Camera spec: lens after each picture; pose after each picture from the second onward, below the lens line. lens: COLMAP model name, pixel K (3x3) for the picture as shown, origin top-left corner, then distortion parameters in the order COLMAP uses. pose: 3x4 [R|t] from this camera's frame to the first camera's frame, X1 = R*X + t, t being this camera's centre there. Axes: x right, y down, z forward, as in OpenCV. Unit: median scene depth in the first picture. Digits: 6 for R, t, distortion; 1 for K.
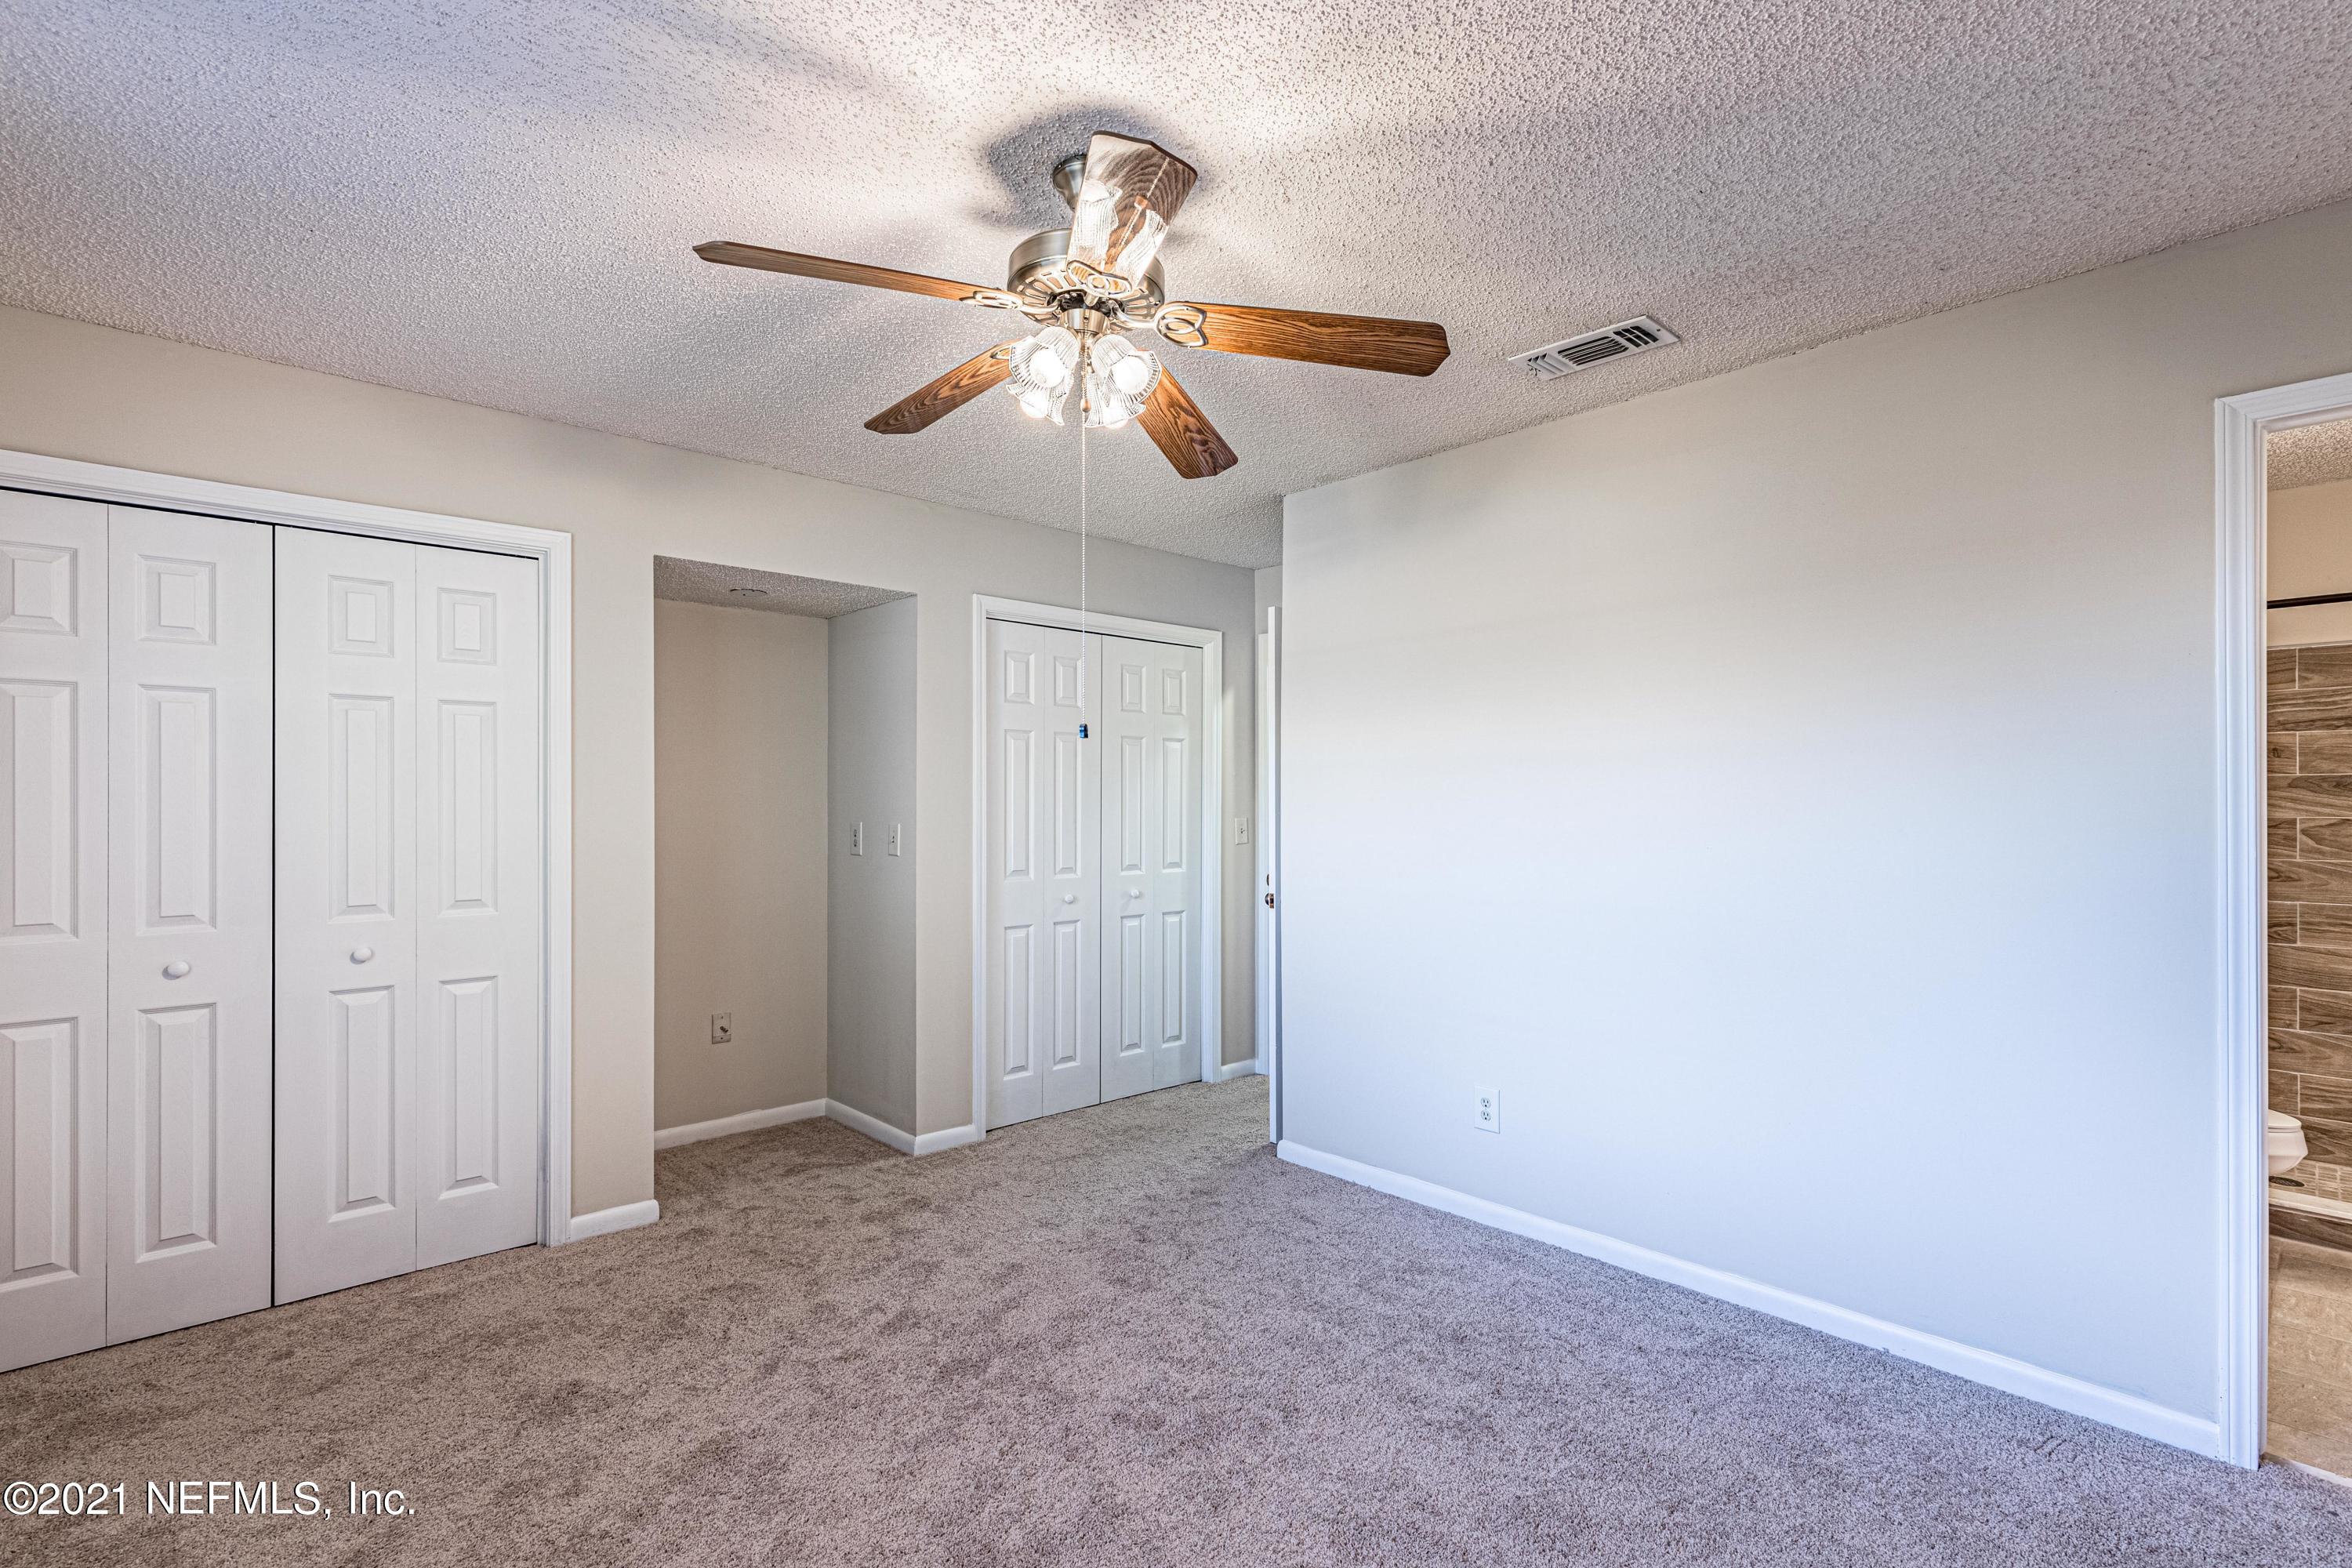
lens RADIAL K [[1101.5, 0, 1179.2], [0, 1101.5, 795.3], [0, 0, 1]] dist [0.027782, 0.000668]
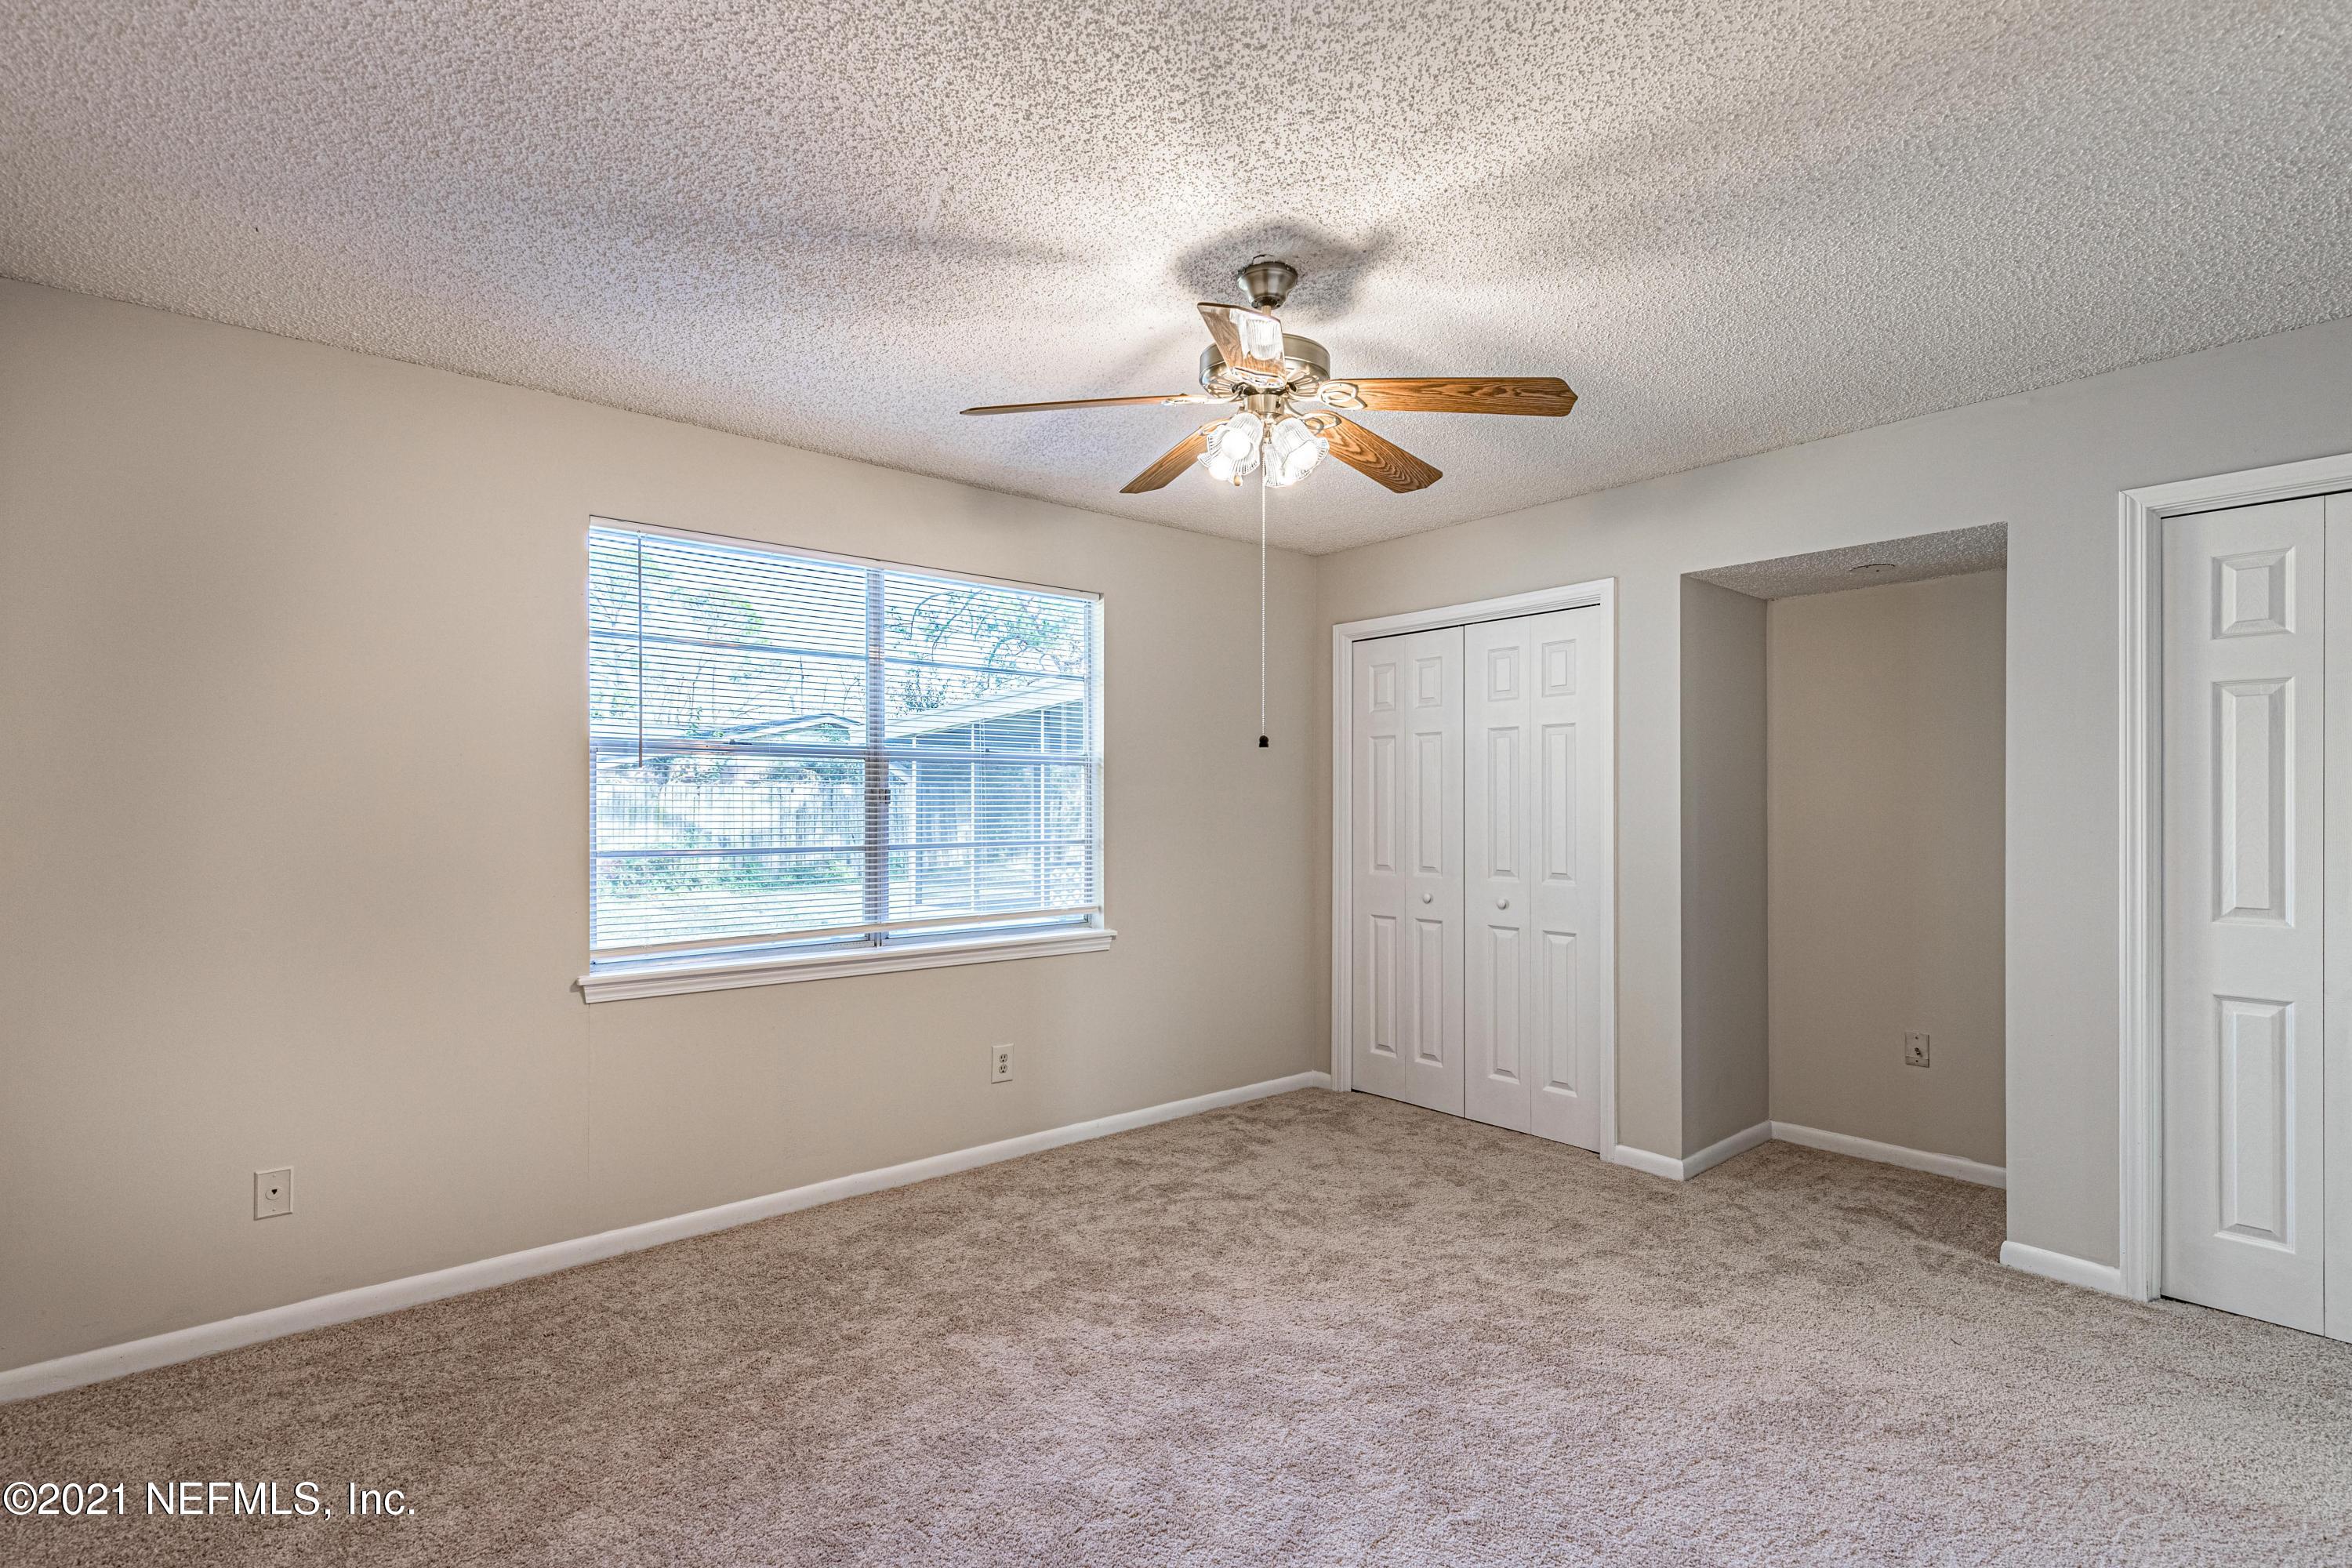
lens RADIAL K [[1101.5, 0, 1179.2], [0, 1101.5, 795.9], [0, 0, 1]] dist [0.027782, 0.000668]
pose [[-0.024882, -0.004969, -0.999678, 0.646858], [0.009906, 0.999937, -0.005217, 0.003636], [0.999641, -0.010032, -0.024831, 0.540588]]
